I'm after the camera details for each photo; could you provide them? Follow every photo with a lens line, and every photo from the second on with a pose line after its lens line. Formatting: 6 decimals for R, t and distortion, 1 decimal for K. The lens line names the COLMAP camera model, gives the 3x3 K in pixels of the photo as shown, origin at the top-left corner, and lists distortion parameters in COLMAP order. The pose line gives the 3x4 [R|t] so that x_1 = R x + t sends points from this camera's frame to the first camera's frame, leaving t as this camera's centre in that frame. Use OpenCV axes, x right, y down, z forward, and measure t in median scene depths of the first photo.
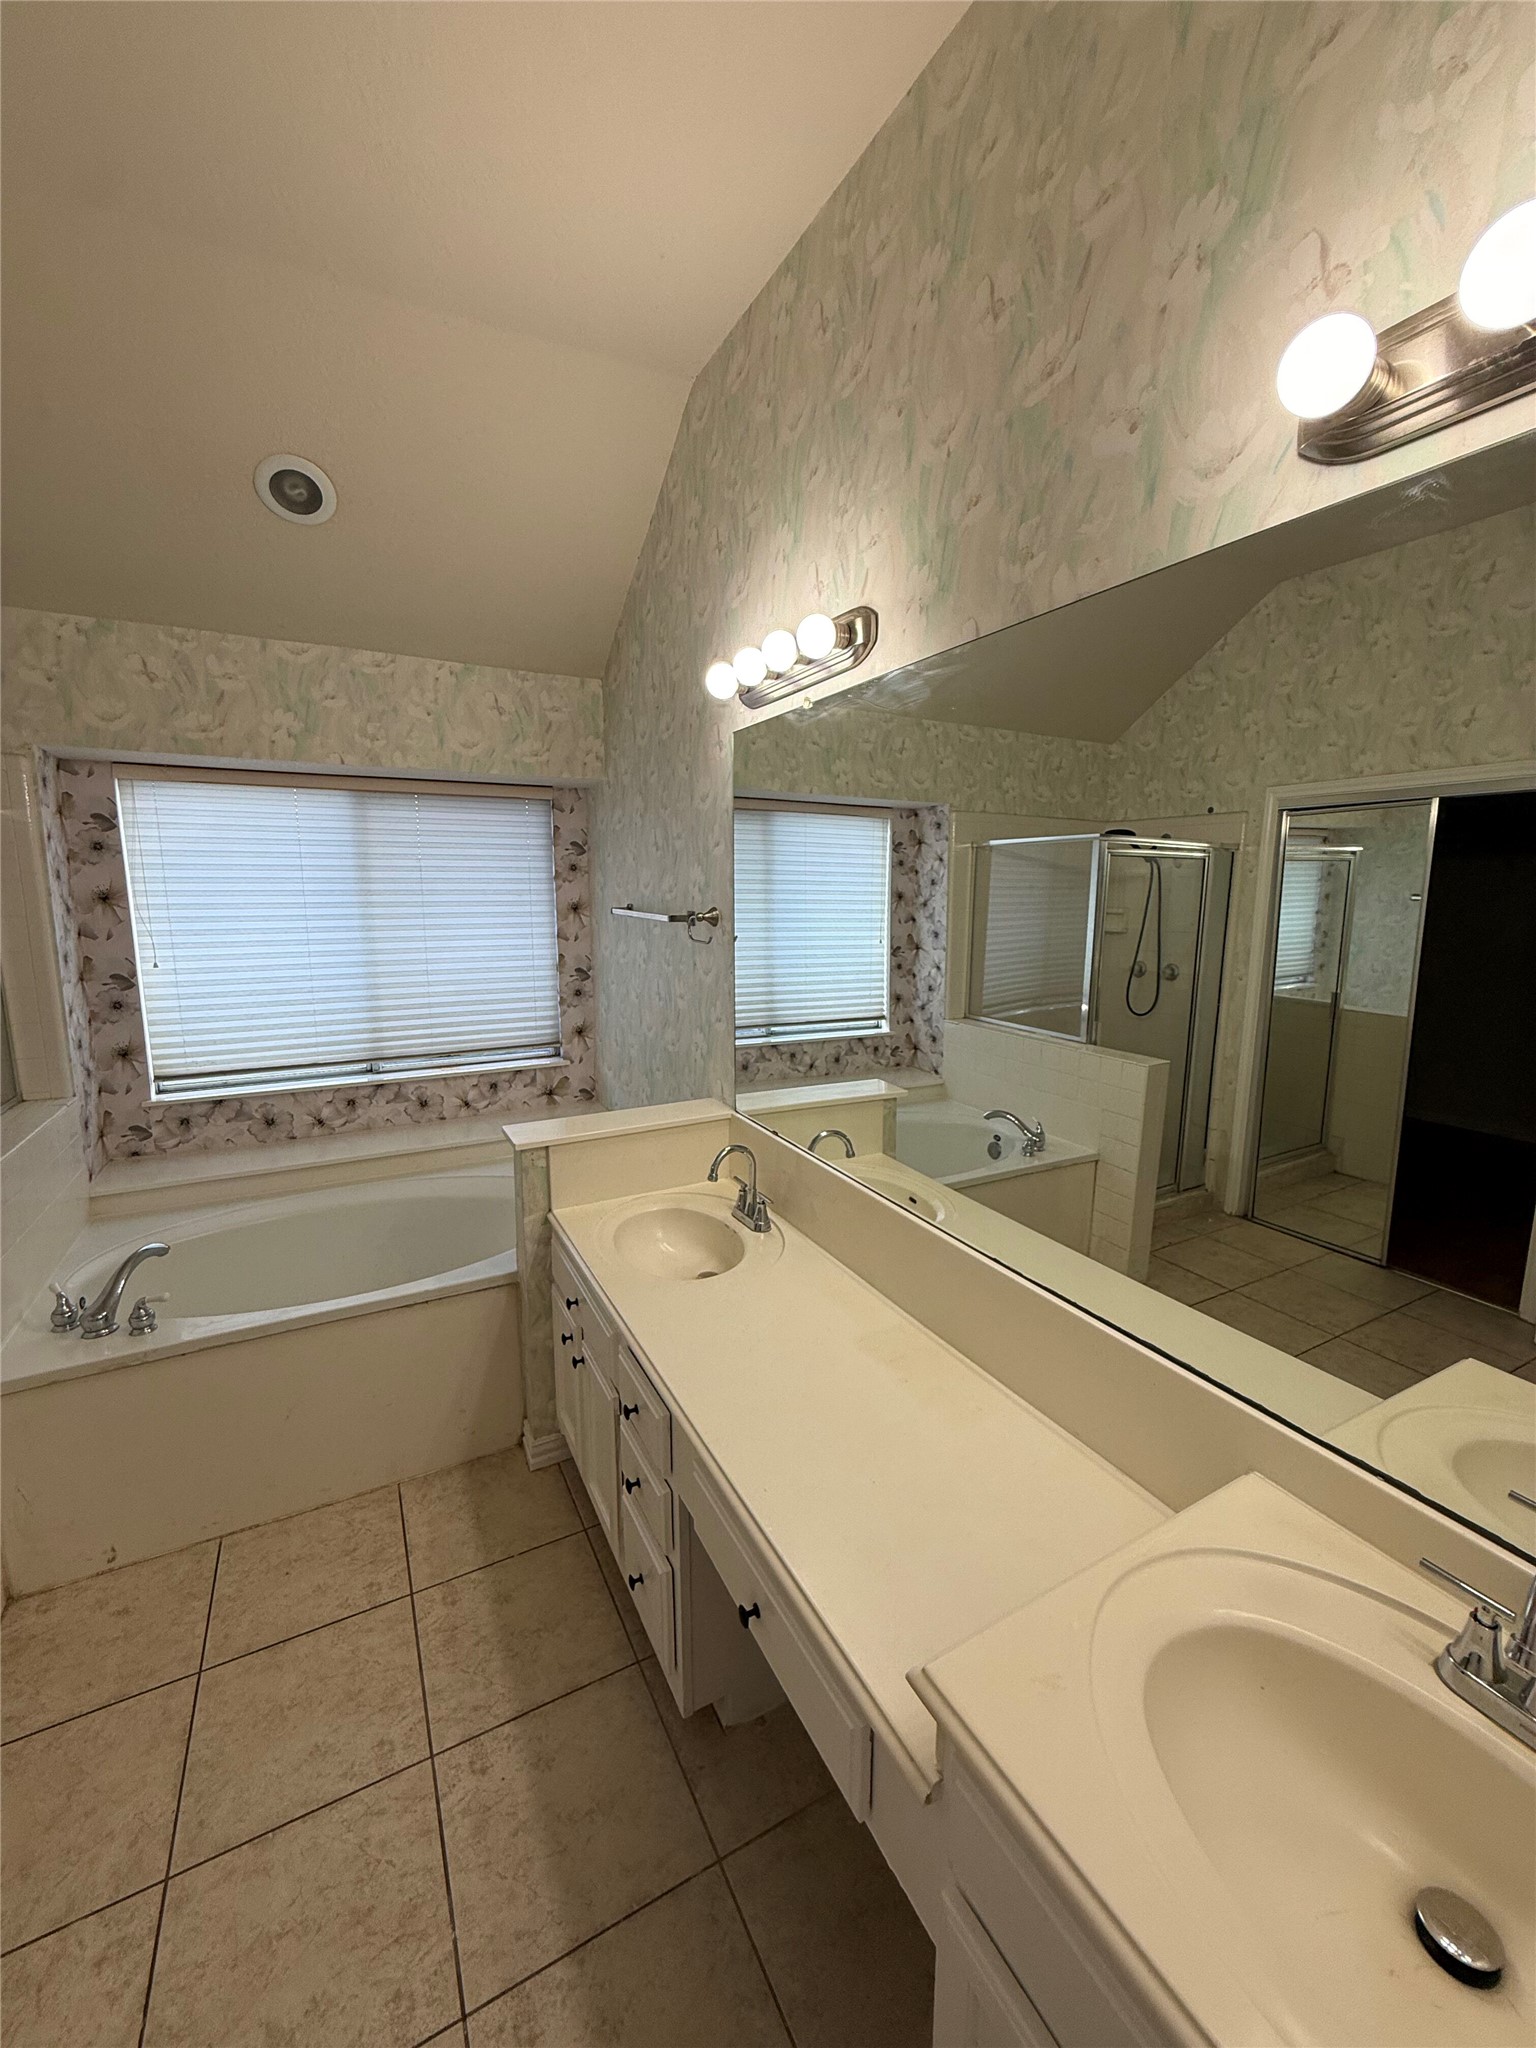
lens RADIAL K [[820.2, 0, 766.0], [0, 820.2, 1015.0], [0, 0, 1]] dist [-0.001539, 0.001018]
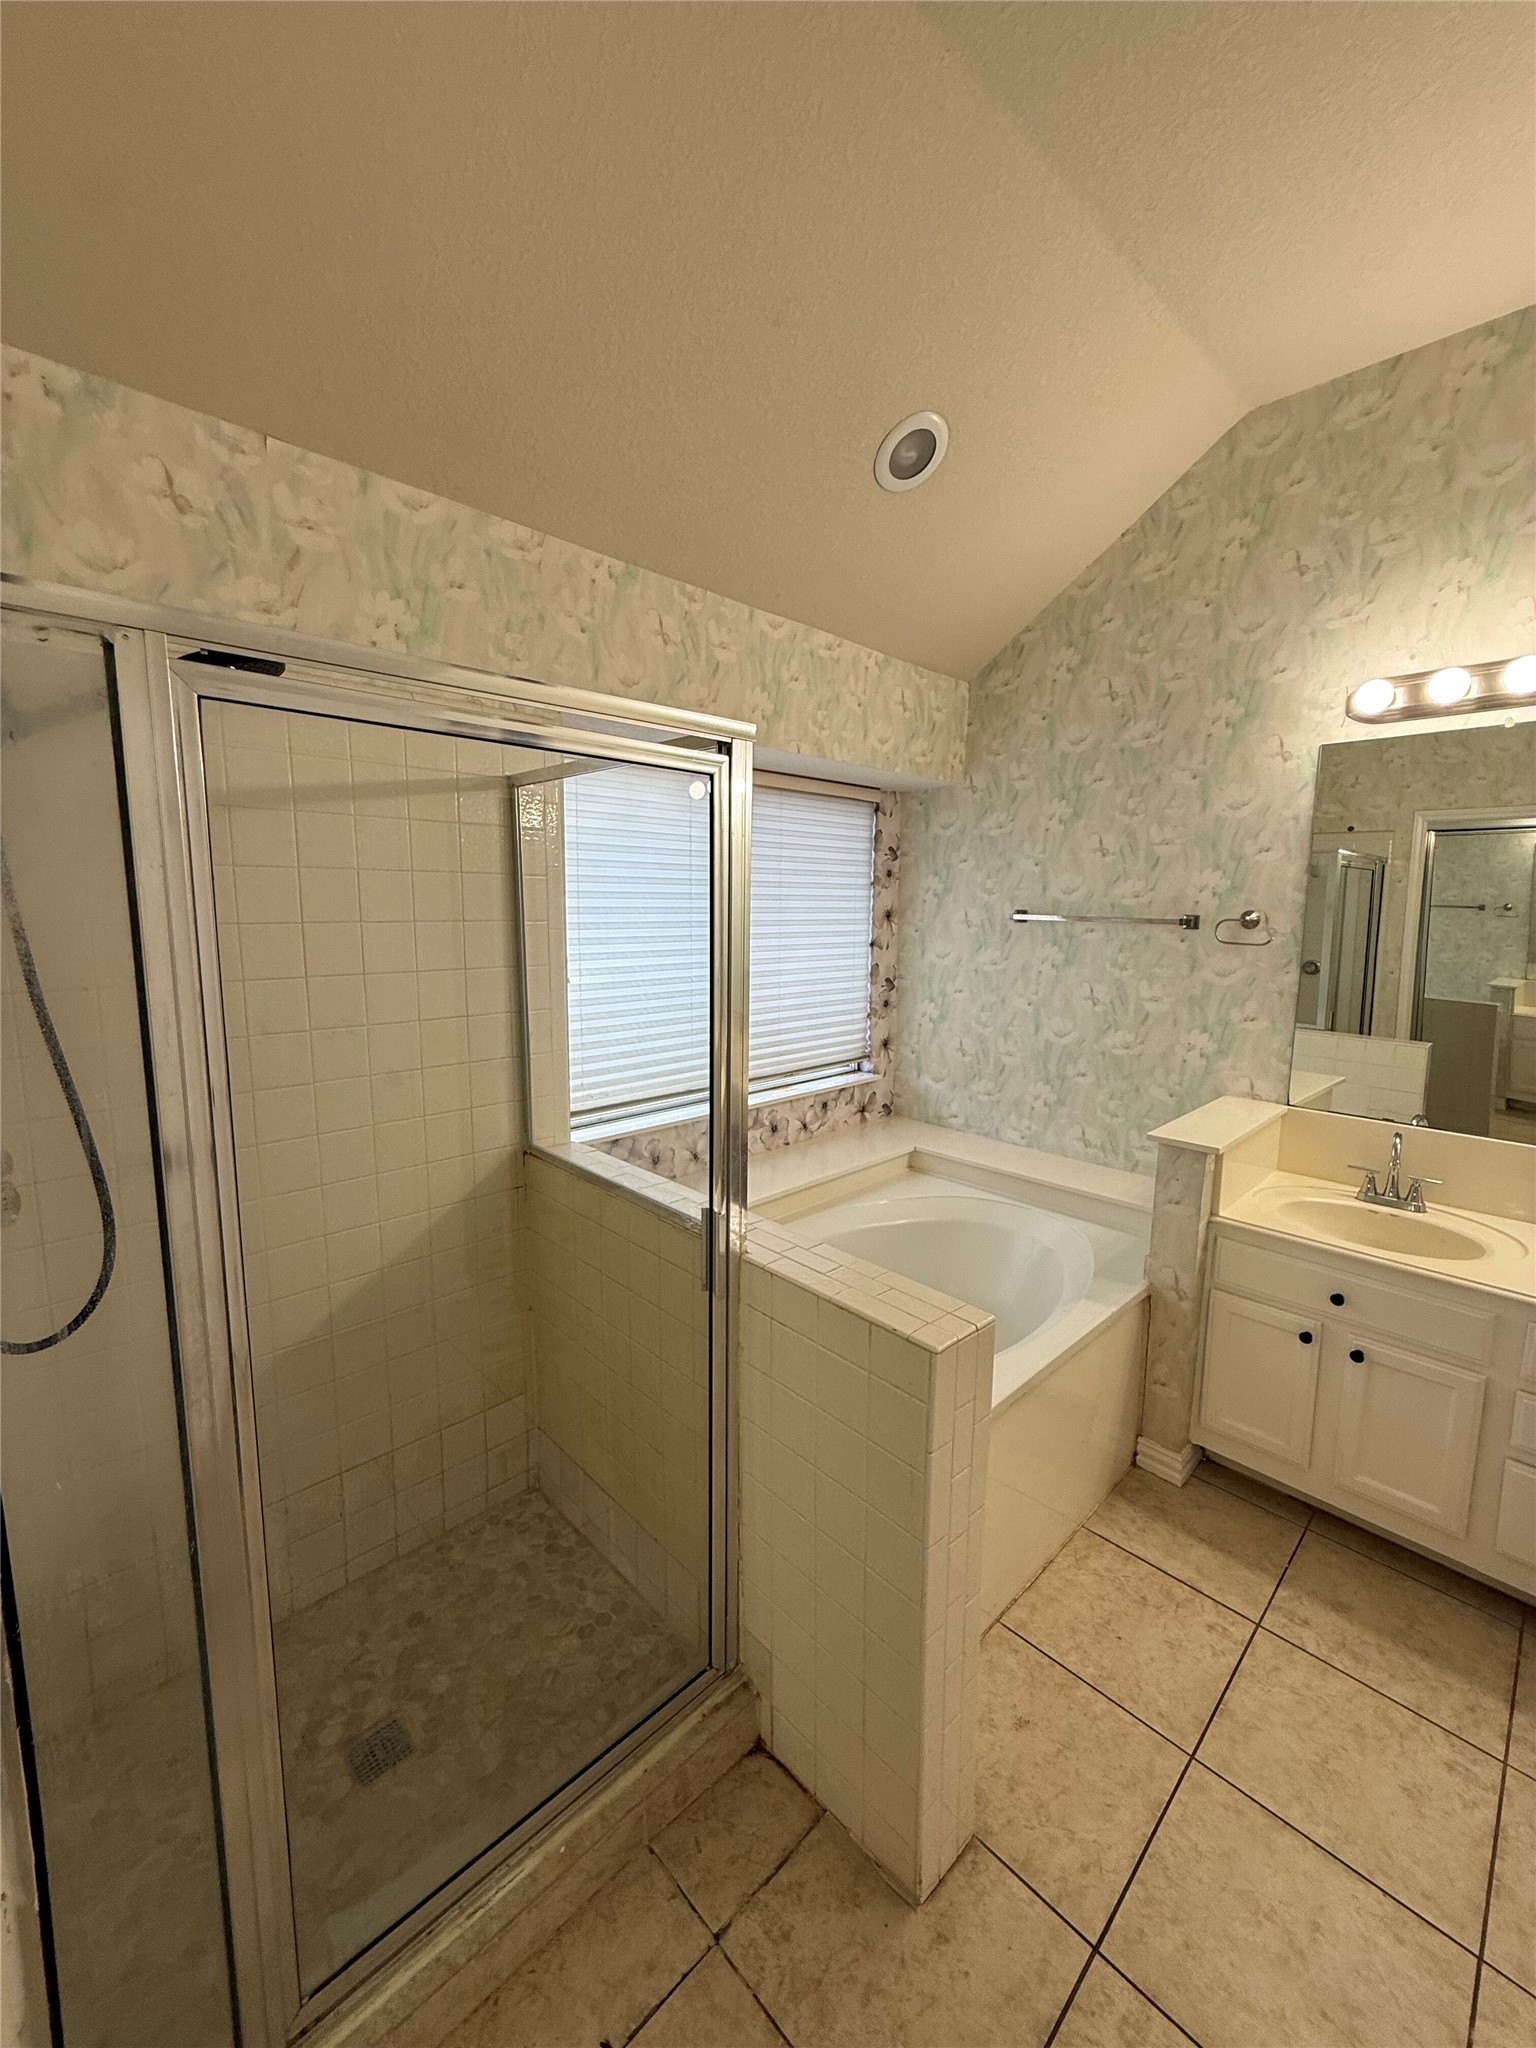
lens RADIAL K [[820.2, 0, 769.8], [0, 820.2, 1015.3], [0, 0, 1]] dist [-0.001539, 0.001018]
pose [[0.960660, -0.037597, 0.275170, -0.660700], [0.041563, 0.999099, -0.008593, -0.011115], [-0.274599, 0.019692, 0.961357, 0.121105]]
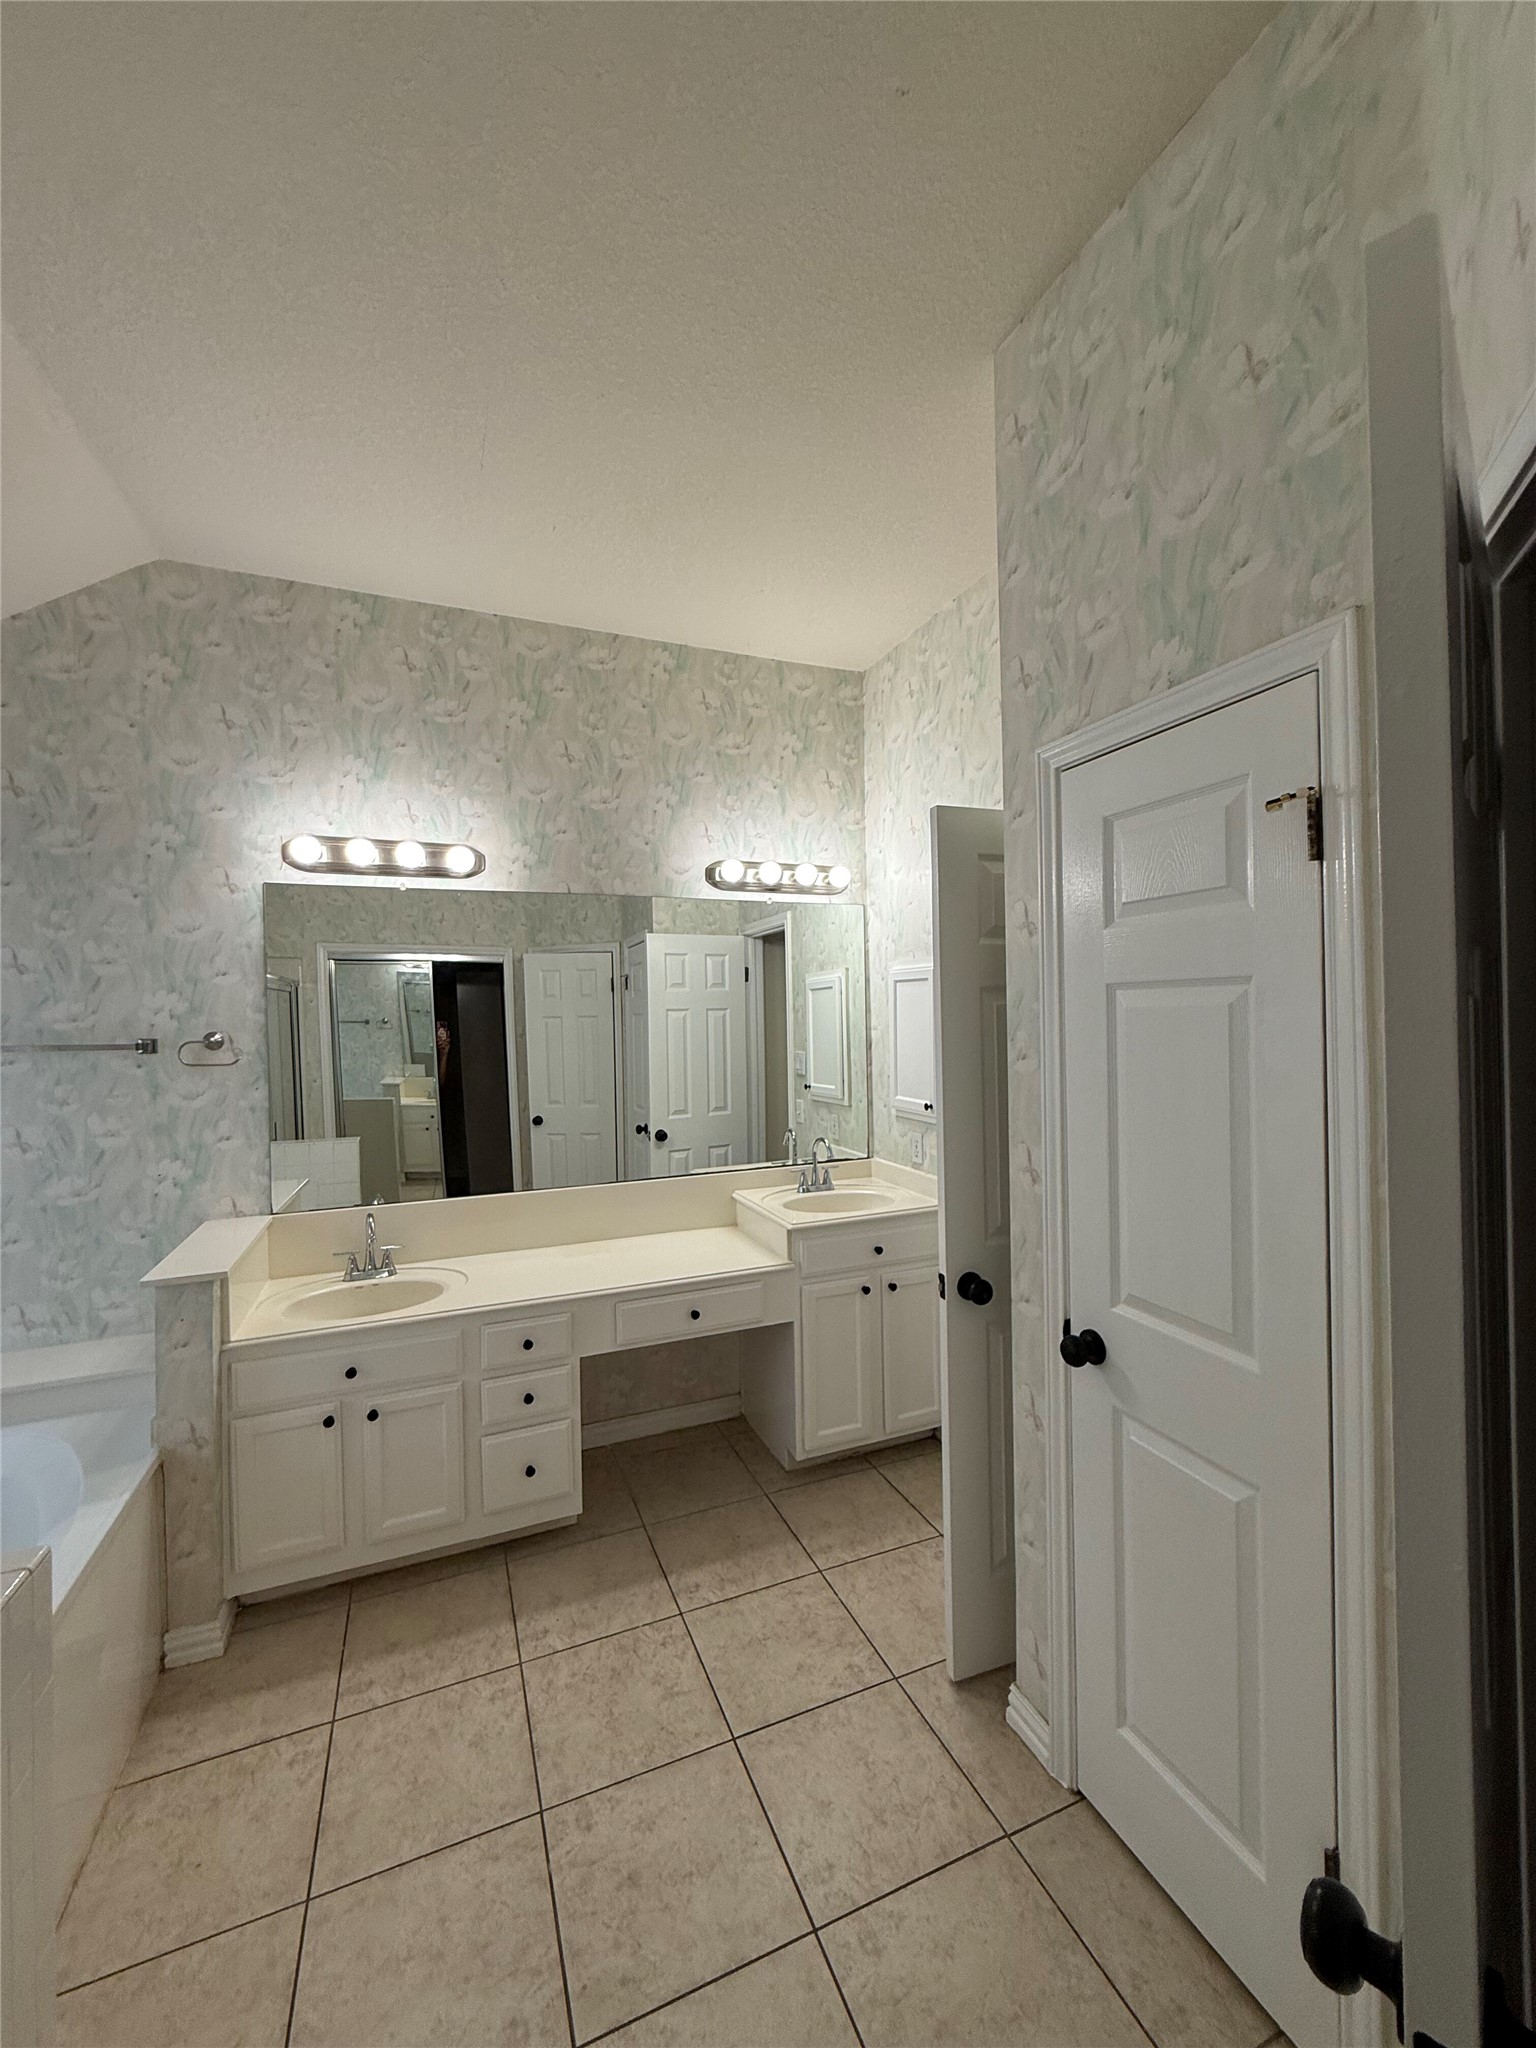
lens RADIAL K [[820.2, 0, 768.3], [0, 820.2, 1015.1], [0, 0, 1]] dist [-0.001539, 0.001018]
pose [[0.099019, -0.010431, 0.995031, -0.733111], [0.169292, 0.985544, -0.006515, -0.018093], [-0.980579, 0.169096, 0.099353, 0.135017]]
